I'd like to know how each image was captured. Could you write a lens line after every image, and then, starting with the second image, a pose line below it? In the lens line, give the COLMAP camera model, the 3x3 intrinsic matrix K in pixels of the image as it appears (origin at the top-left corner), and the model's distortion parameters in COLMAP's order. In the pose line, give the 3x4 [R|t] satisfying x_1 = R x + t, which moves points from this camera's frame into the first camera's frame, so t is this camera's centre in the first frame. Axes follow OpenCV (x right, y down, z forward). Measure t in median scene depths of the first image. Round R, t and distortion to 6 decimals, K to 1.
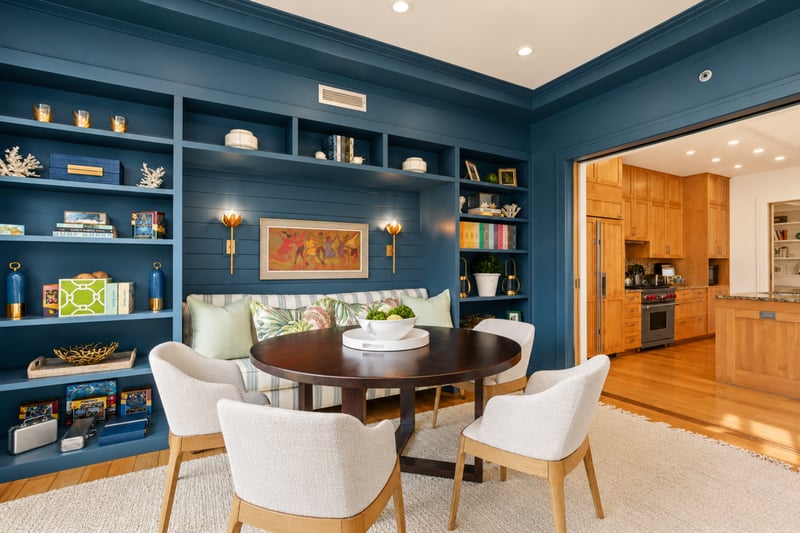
lens RADIAL K [[374.9, 0, 400.0], [0, 374.9, 266.5], [0, 0, 1]] dist [0.002698, 0.000290]
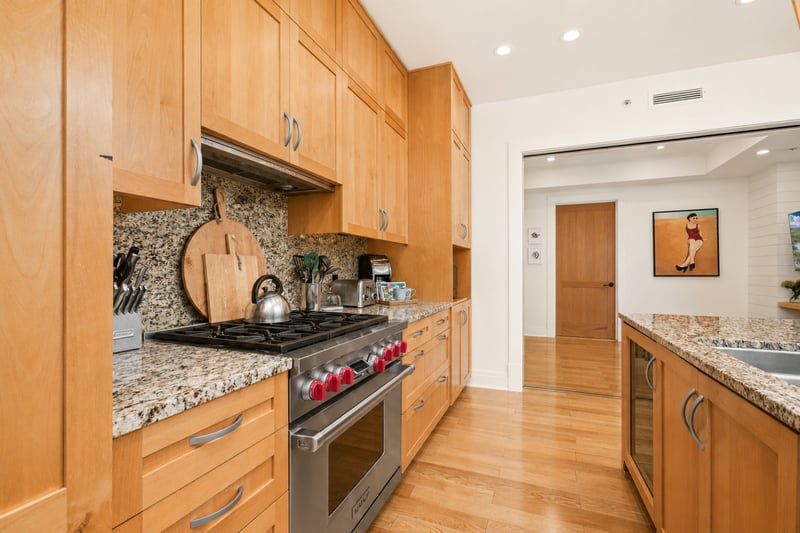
lens RADIAL K [[374.9, 0, 400.0], [0, 374.9, 266.5], [0, 0, 1]] dist [0.002698, 0.000290]
pose [[0.777841, 0.006049, 0.628432, 0.479266], [-0.003928, 0.999981, -0.004764, 0.009743], [-0.628449, 0.001237, 0.777850, 0.682872]]
